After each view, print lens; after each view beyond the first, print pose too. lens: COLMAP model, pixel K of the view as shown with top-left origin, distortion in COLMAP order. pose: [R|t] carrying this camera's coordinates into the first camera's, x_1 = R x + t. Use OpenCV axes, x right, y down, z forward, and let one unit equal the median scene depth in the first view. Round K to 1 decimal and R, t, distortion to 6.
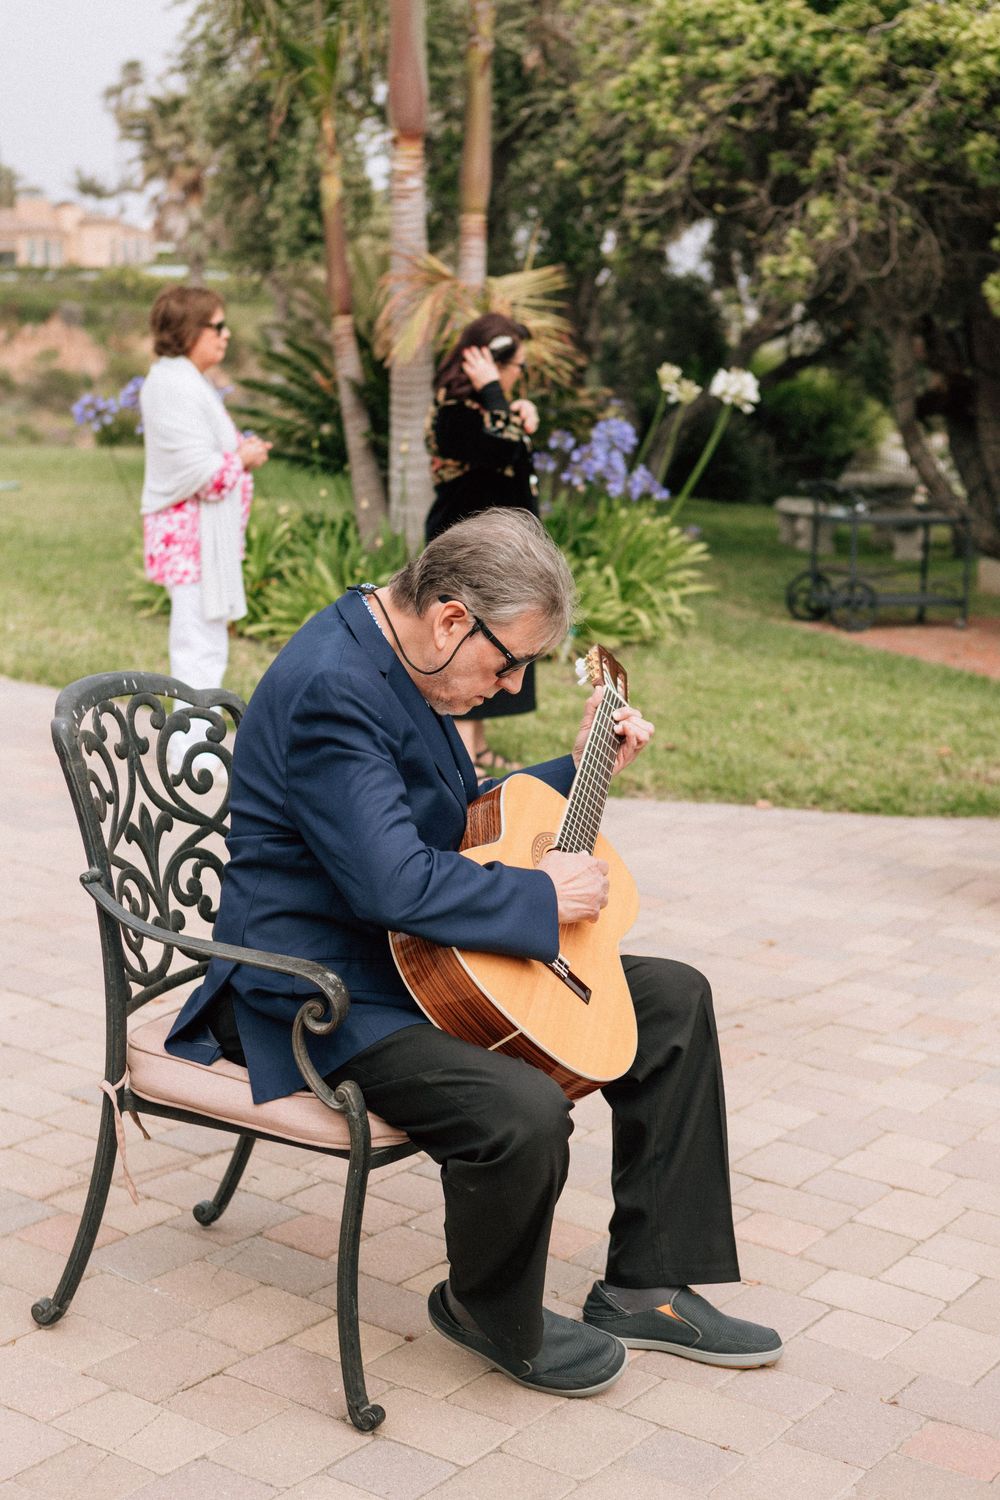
lens RADIAL K [[2238.2, 0, 501.9], [0, 2238.2, 750.3], [0, 0, 1]] dist [-0.028424, 0.000000]
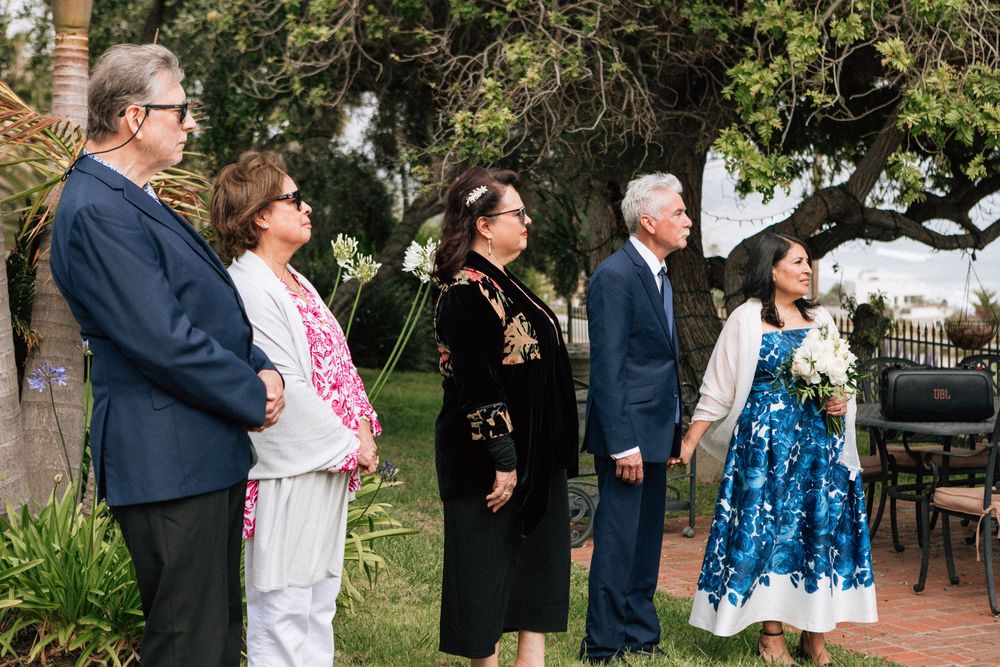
lens RADIAL K [[1878.0, 0, 500.1], [0, 1878.0, 332.1], [0, 0, 1]] dist [0.065555, 0.000000]
pose [[0.986828, -0.016156, 0.160964, 0.018683], [0.035727, 0.992198, -0.119444, -0.048686], [-0.157778, 0.123622, 0.979706, 0.293429]]
